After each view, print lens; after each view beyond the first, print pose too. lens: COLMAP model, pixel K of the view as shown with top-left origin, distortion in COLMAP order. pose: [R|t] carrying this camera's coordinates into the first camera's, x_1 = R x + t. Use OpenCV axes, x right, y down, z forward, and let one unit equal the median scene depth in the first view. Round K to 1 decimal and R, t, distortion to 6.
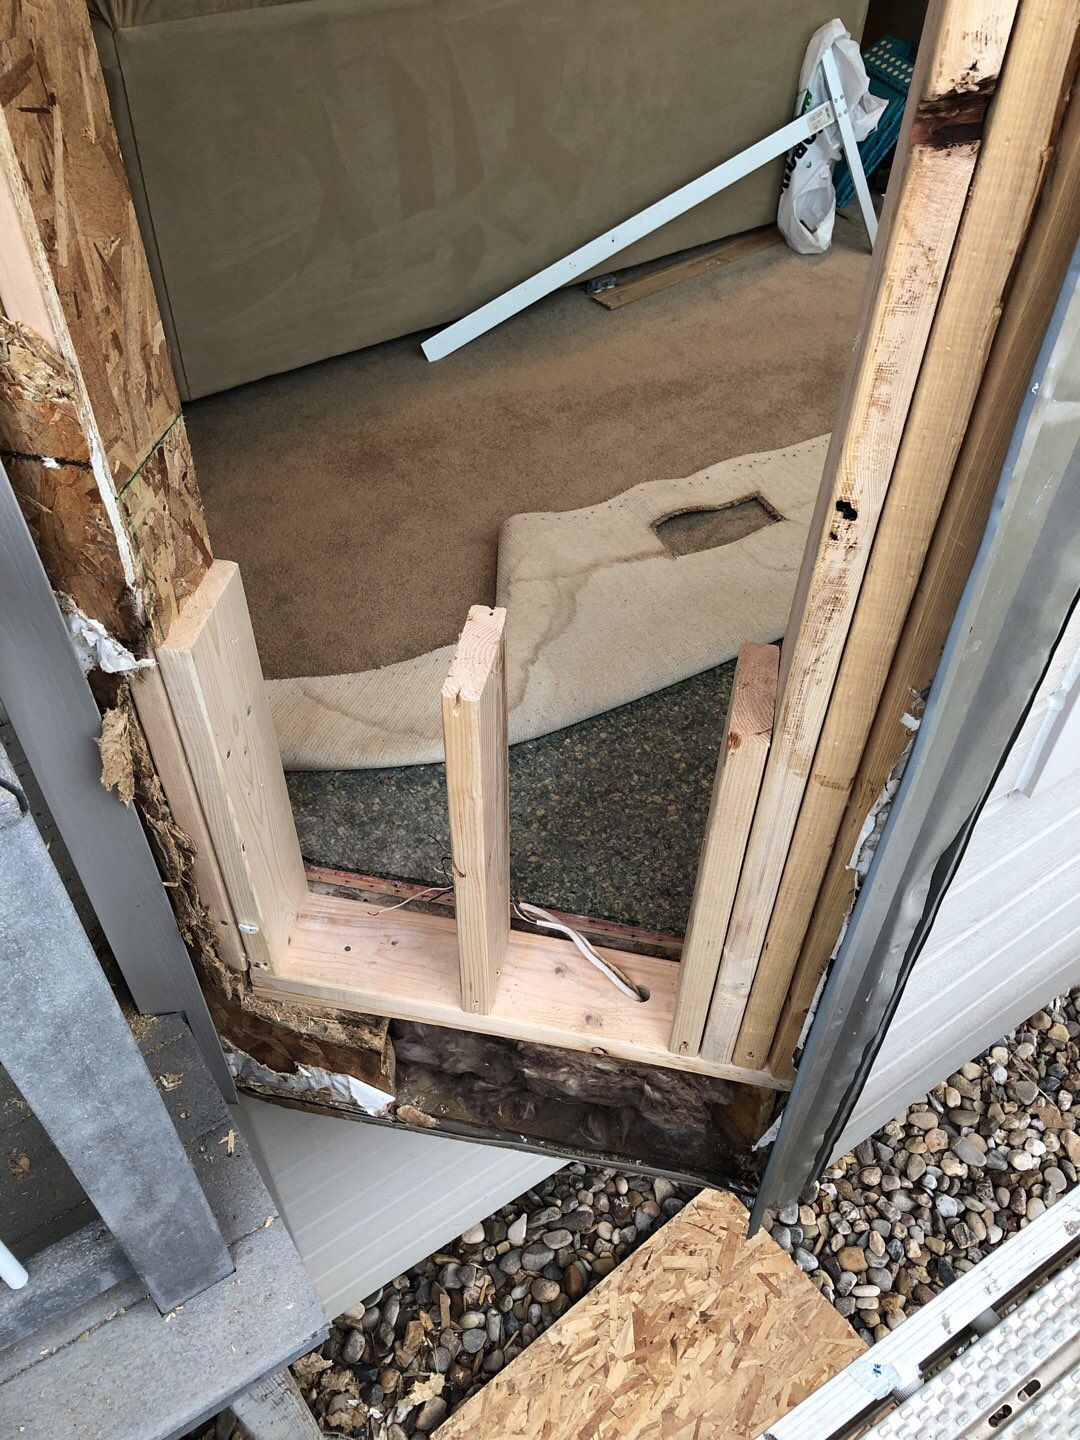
lens RADIAL K [[1180.3, 0, 624.0], [0, 1180.3, 663.2], [0, 0, 1]] dist [0.112451, -0.163021]
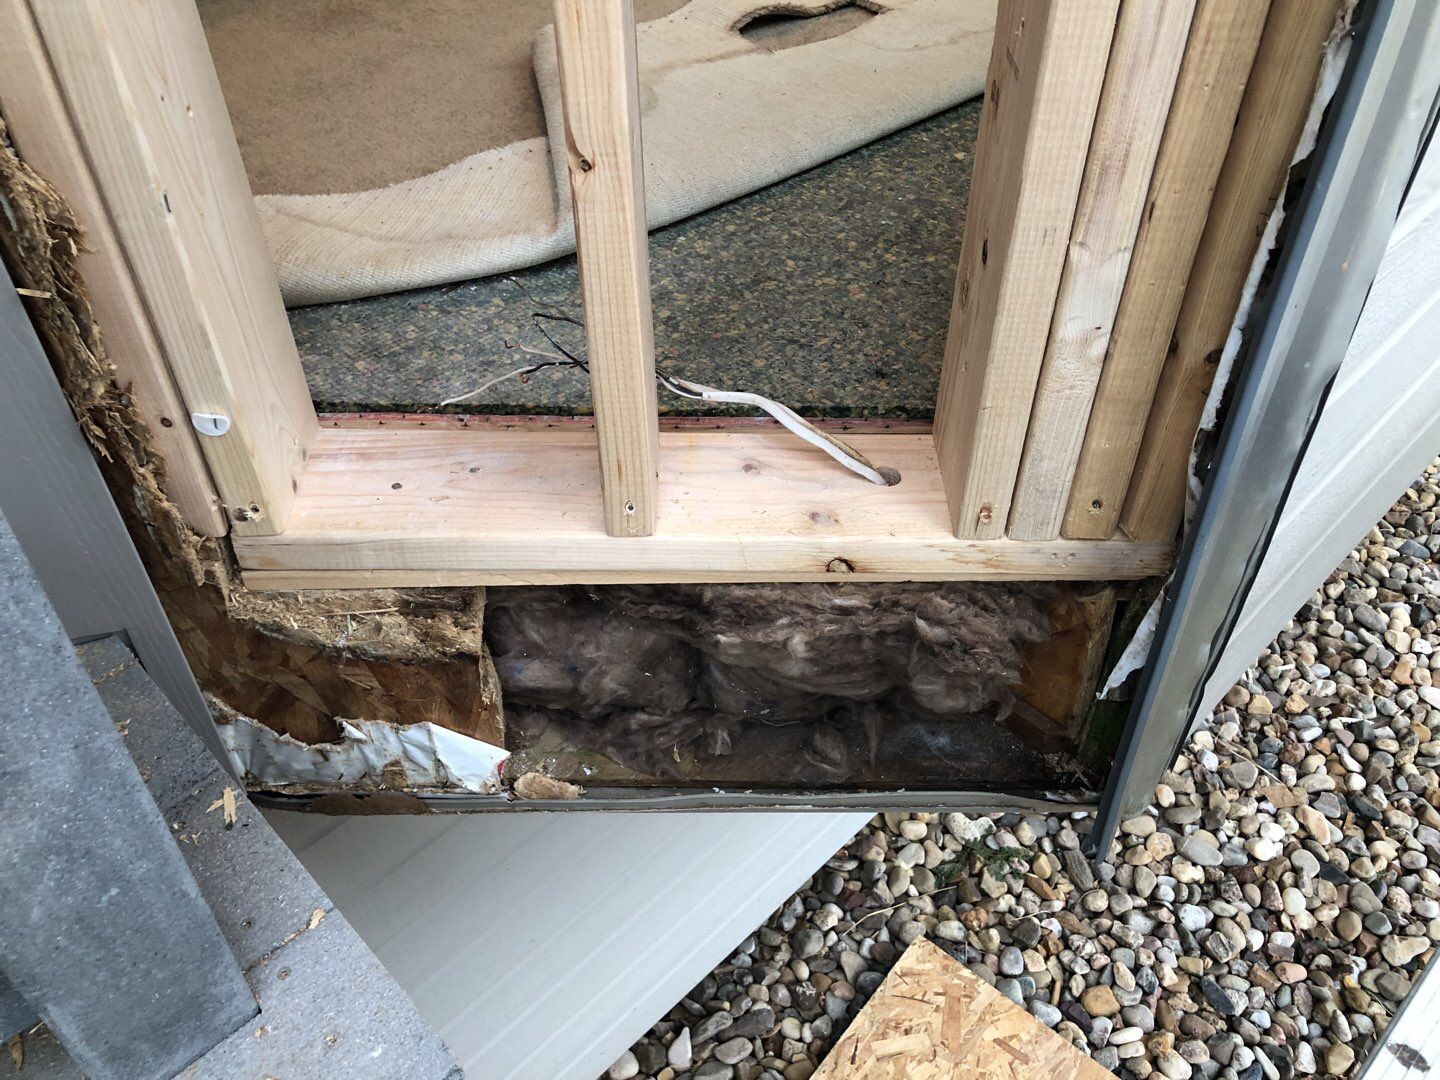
lens RADIAL K [[1100.6, 0, 754.7], [0, 1100.6, 530.4], [0, 0, 1]] dist [0.063919, -0.086722]
pose [[0.981784, -0.149284, 0.117537, -0.079467], [0.158001, 0.985048, -0.068671, 0.211267], [-0.105528, 0.085991, 0.990691, 0.276680]]
